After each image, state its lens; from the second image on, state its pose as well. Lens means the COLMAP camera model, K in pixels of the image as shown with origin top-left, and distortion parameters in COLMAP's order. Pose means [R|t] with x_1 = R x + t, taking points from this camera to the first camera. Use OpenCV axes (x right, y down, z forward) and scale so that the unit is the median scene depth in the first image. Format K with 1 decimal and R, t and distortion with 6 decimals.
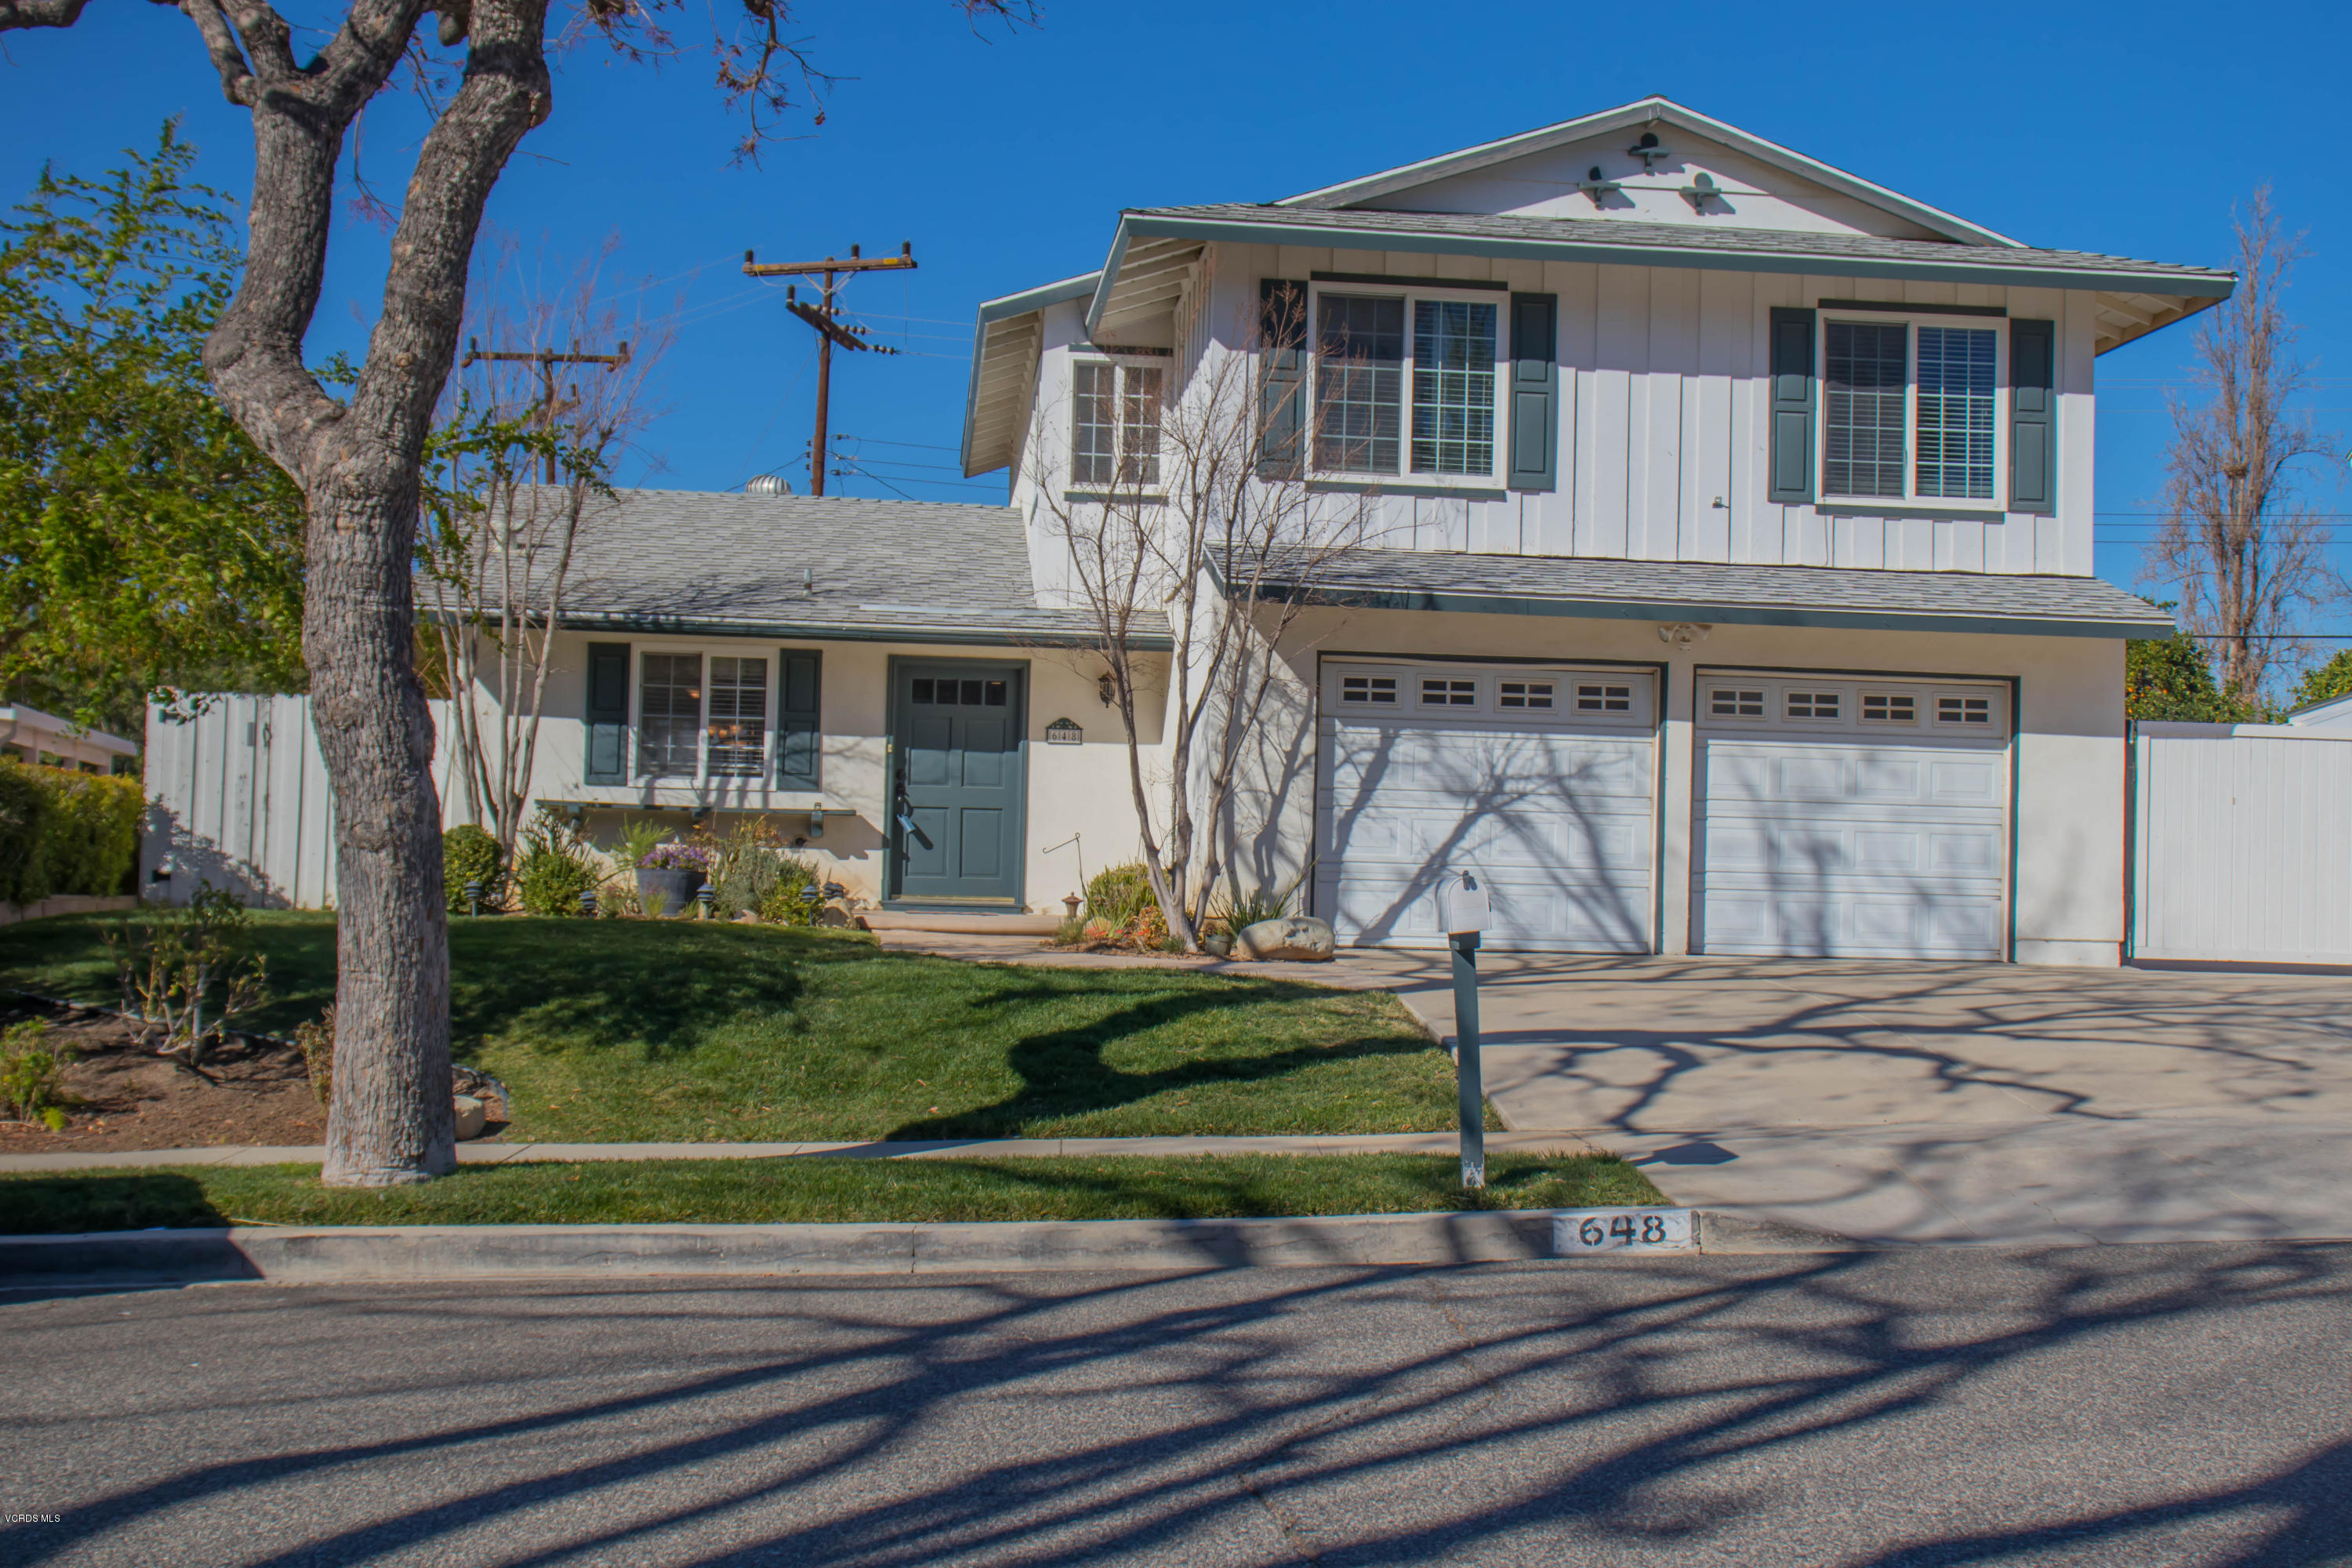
lens RADIAL K [[2600.9, 0, 1176.0], [0, 2600.9, 784.0], [0, 0, 1]] dist [-0.064763, -0.012637]
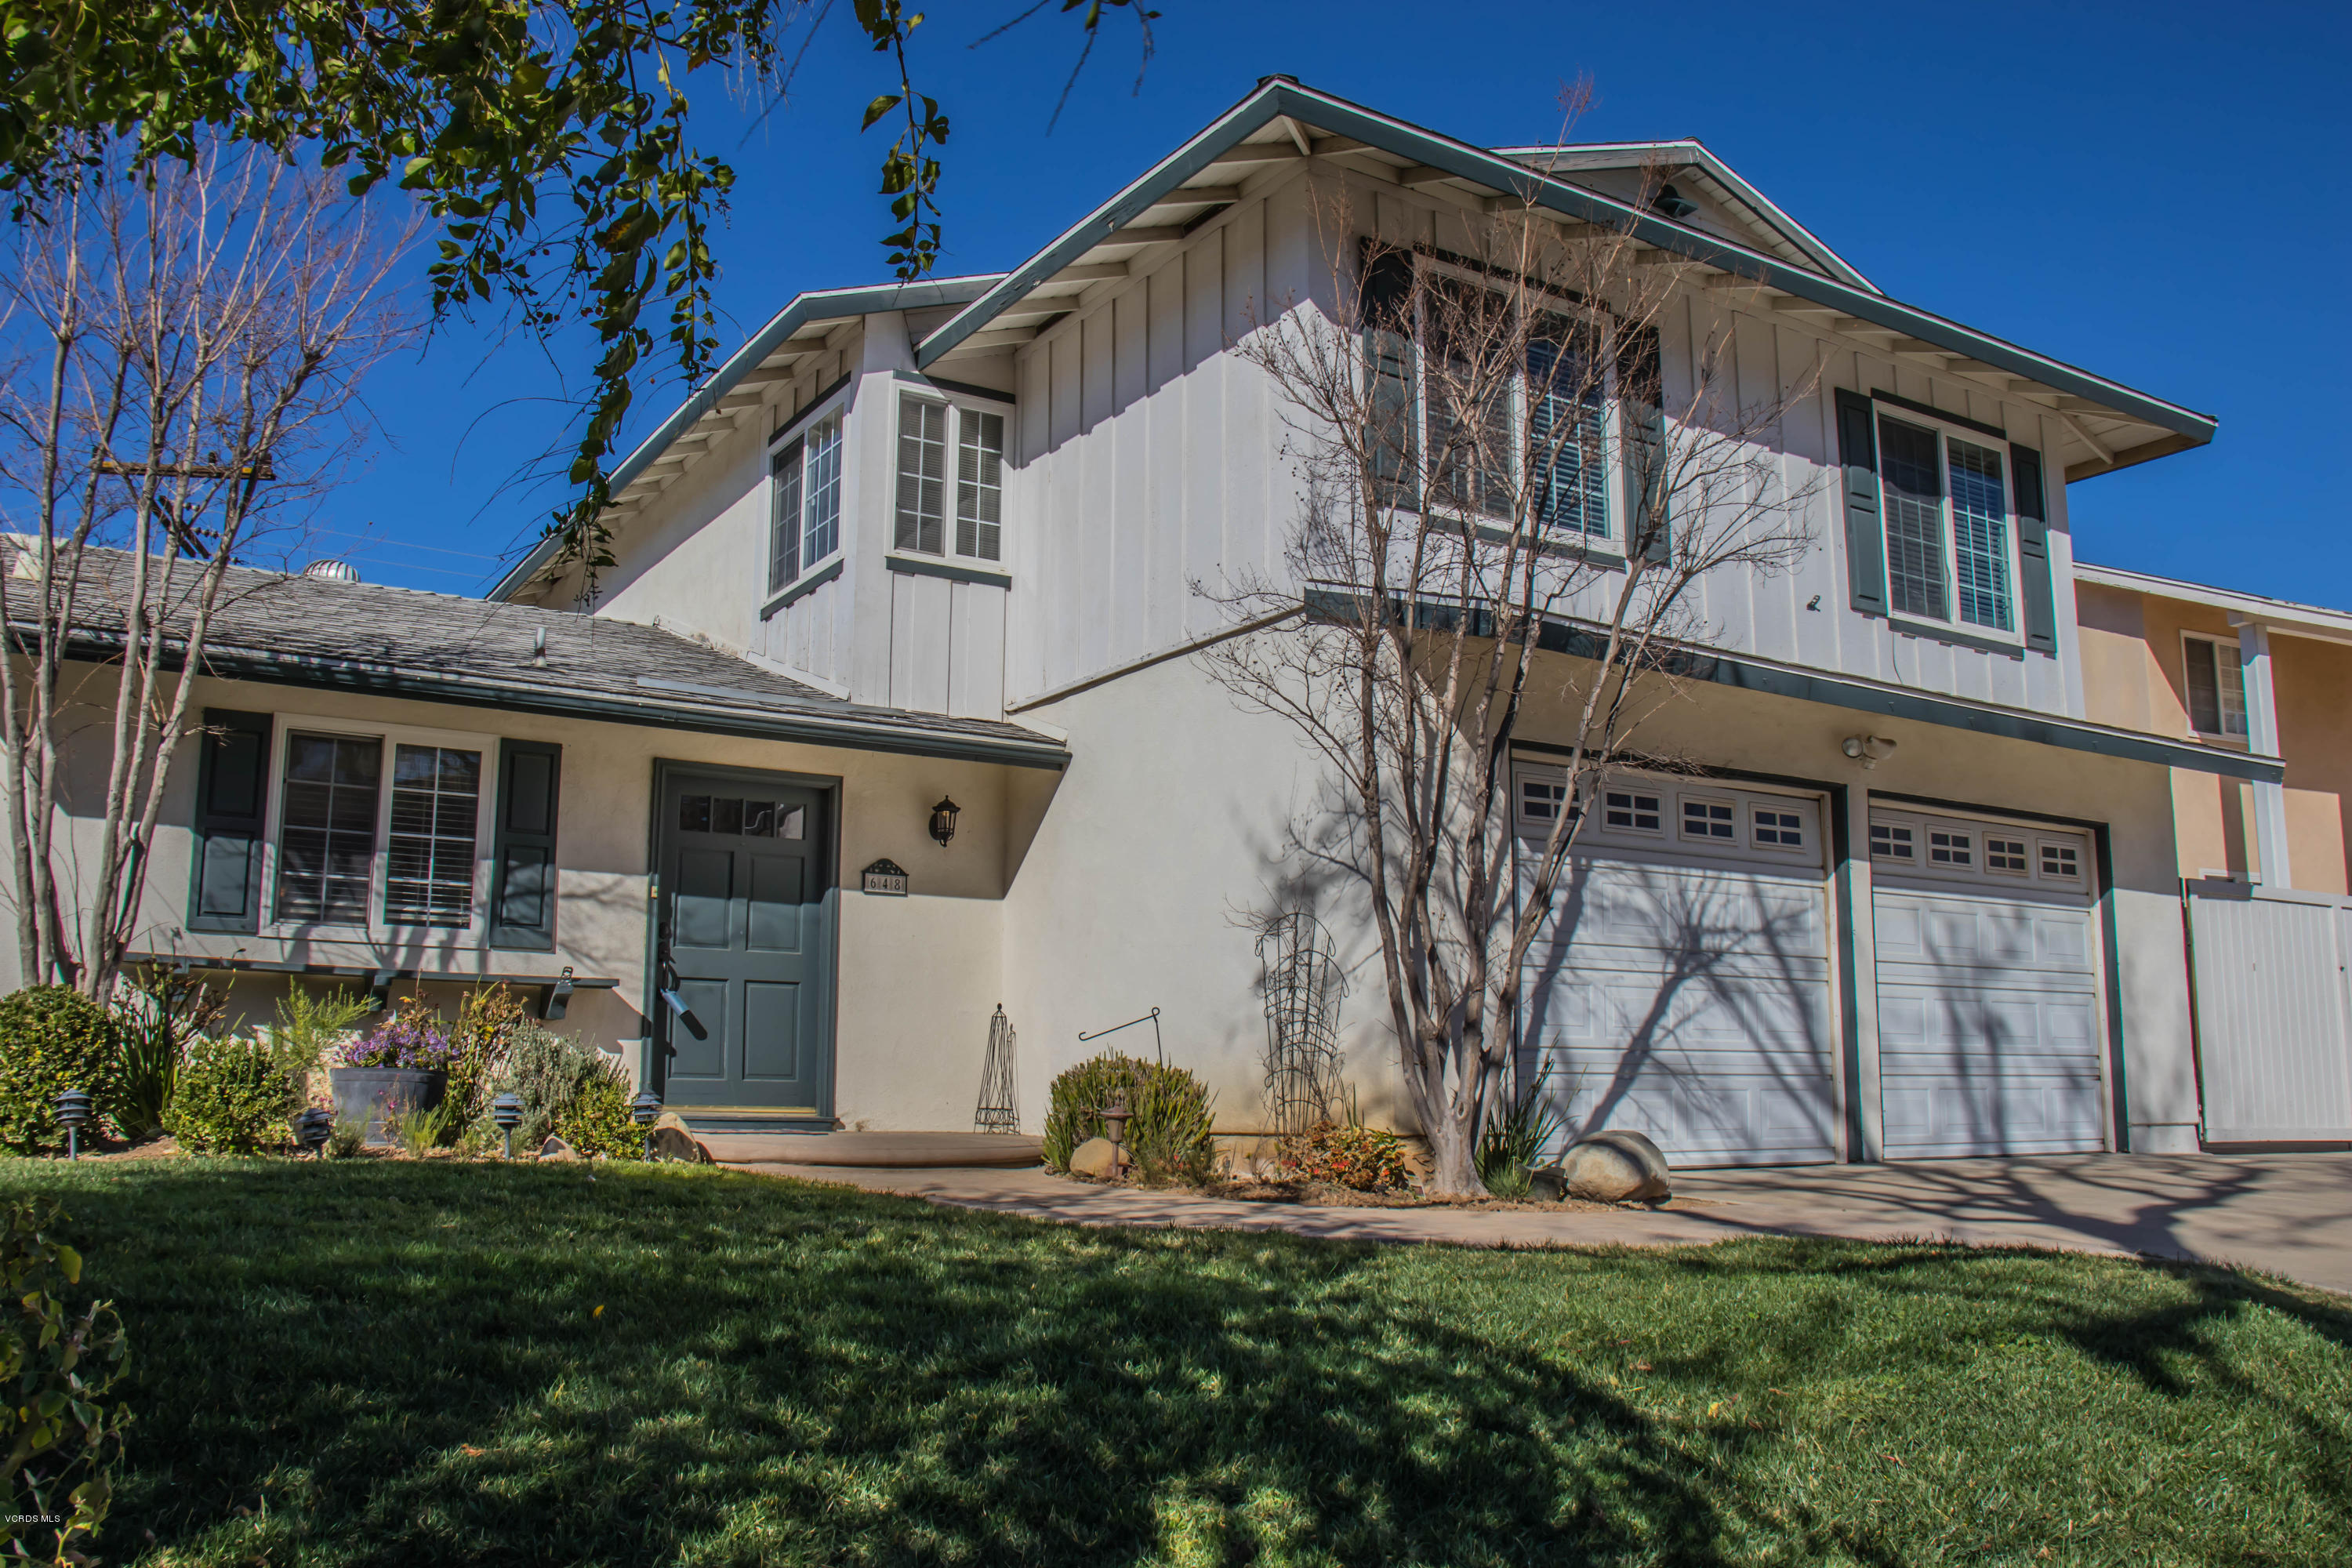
lens RADIAL K [[1933.7, 0, 1176.0], [0, 1933.7, 784.0], [0, 0, 1]] dist [-0.115495, 0.005719]
pose [[0.909831, 0.048877, 0.412090, -0.216594], [-0.001664, 0.993461, -0.114156, 0.017394], [-0.414975, 0.103177, 0.903964, 0.530988]]
